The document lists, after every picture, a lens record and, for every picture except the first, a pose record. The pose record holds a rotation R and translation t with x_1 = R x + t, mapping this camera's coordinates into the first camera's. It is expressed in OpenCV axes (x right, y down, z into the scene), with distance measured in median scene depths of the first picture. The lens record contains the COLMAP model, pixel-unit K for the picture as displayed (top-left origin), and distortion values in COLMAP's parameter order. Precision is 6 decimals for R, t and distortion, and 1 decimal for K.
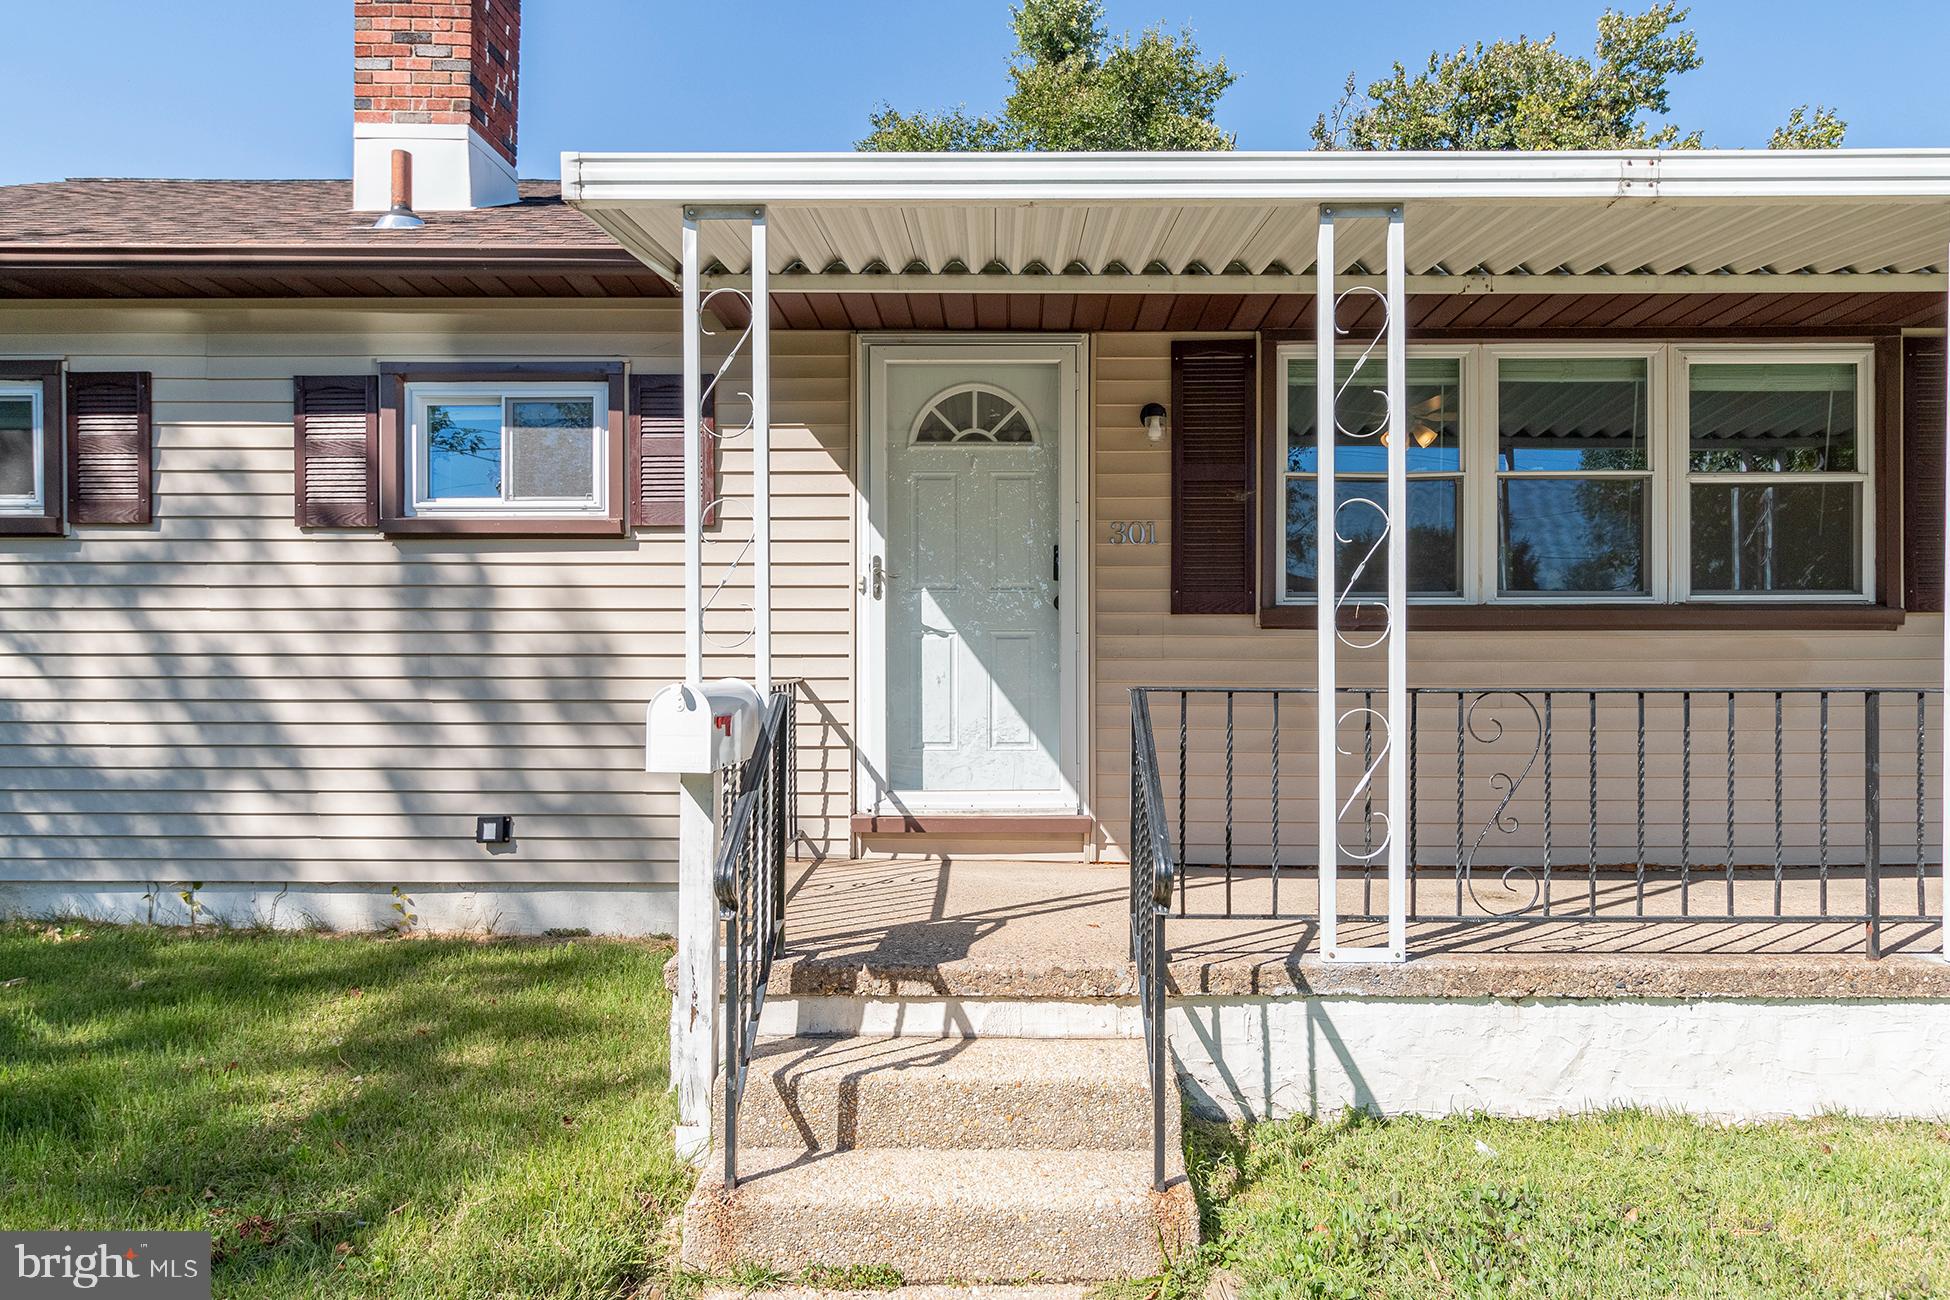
lens RADIAL K [[1321.7, 0, 896.9], [0, 1321.7, 691.1], [0, 0, 1]] dist [0.002185, 0.000864]
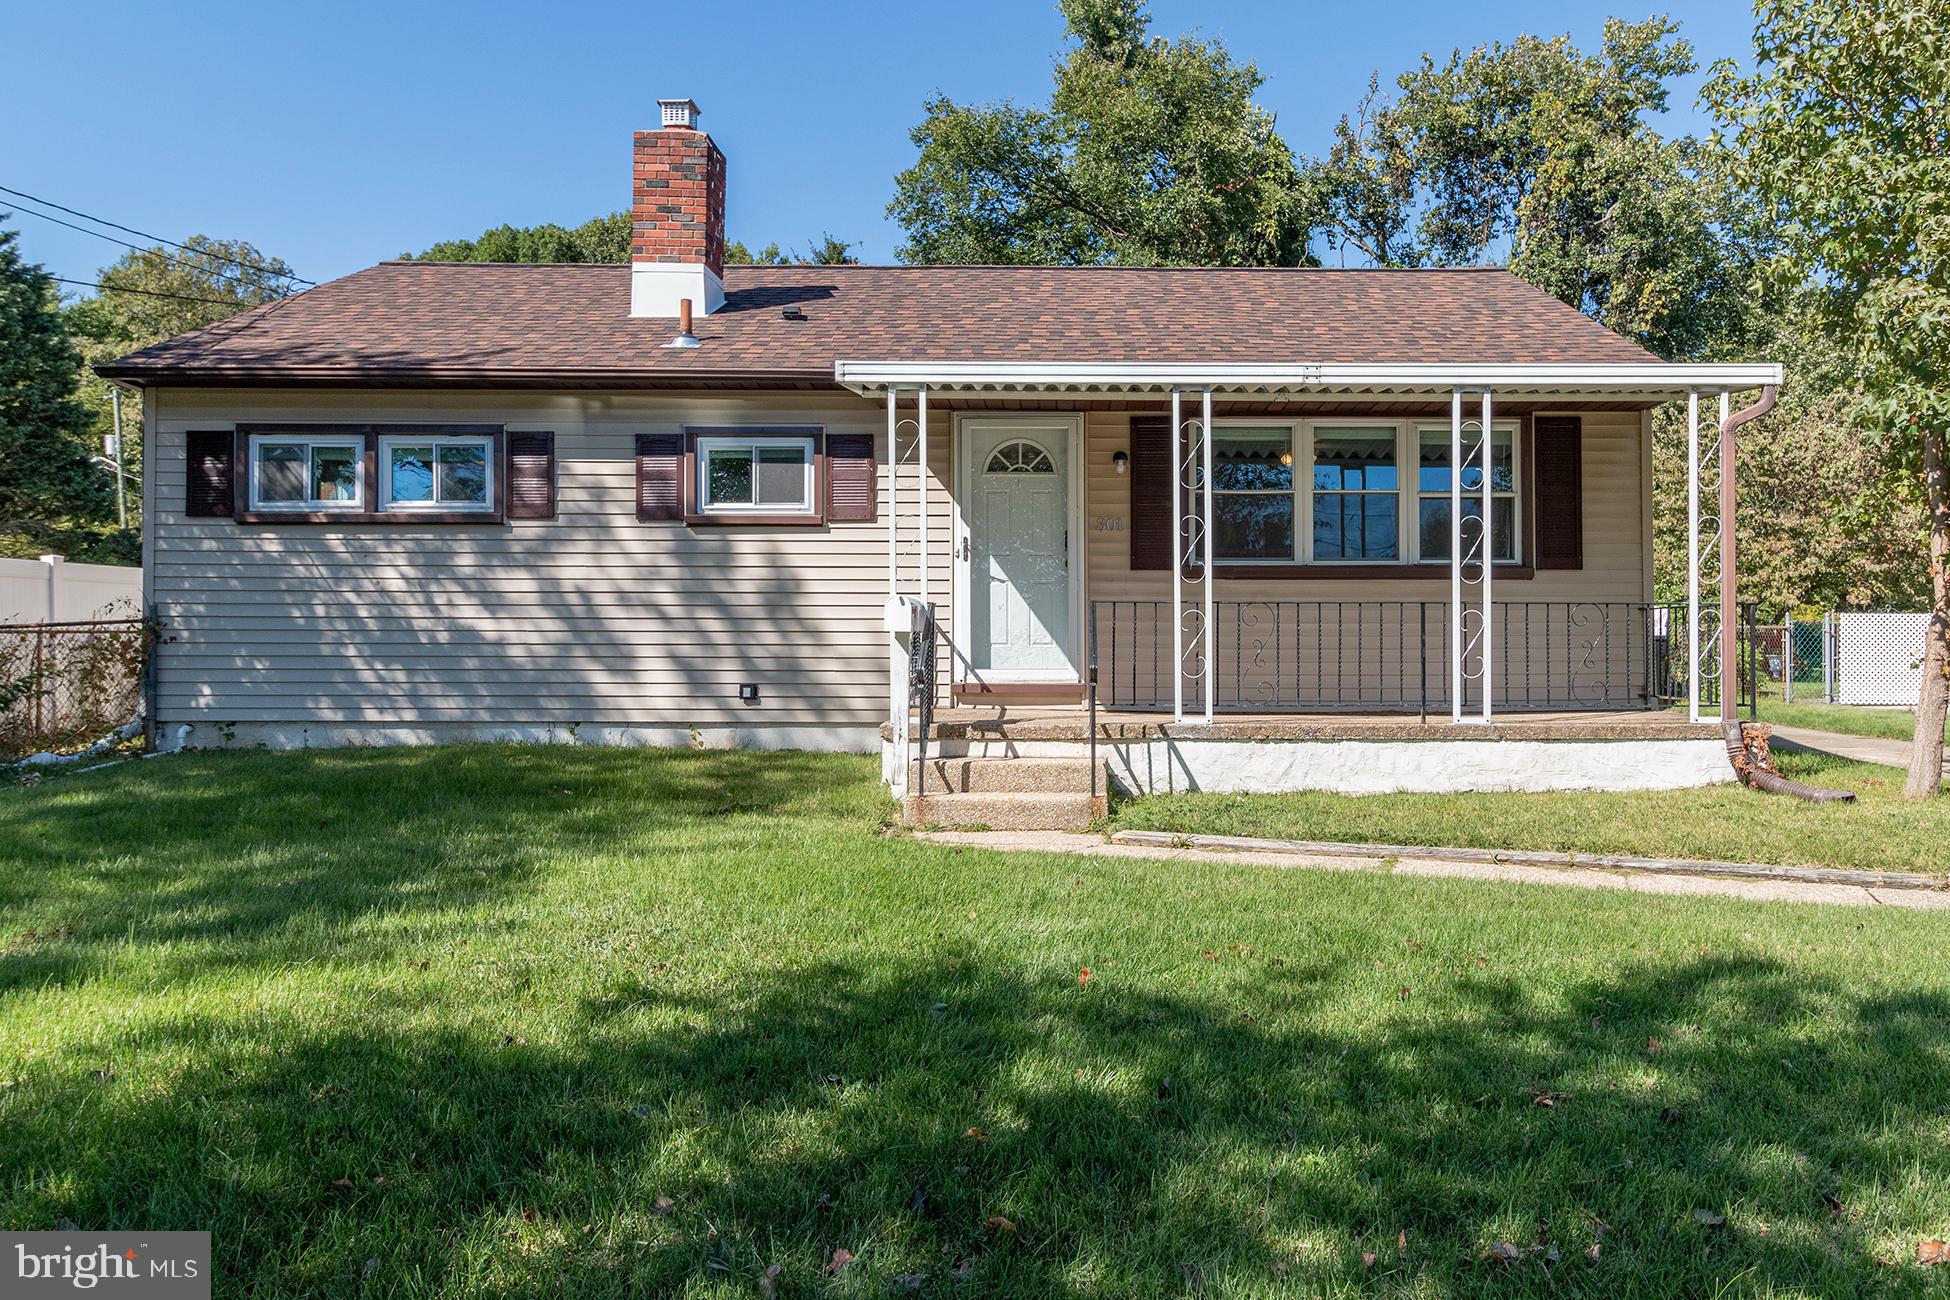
lens RADIAL K [[1343.7, 0, 975.0], [0, 1343.7, 650.0], [0, 0, 1]] dist [-0.000534, -0.000386]
pose [[0.999743, 0.000797, 0.022640, -0.042658], [-0.000690, 0.999988, -0.004746, 0.057930], [-0.022643, 0.004729, 0.999732, -0.800382]]
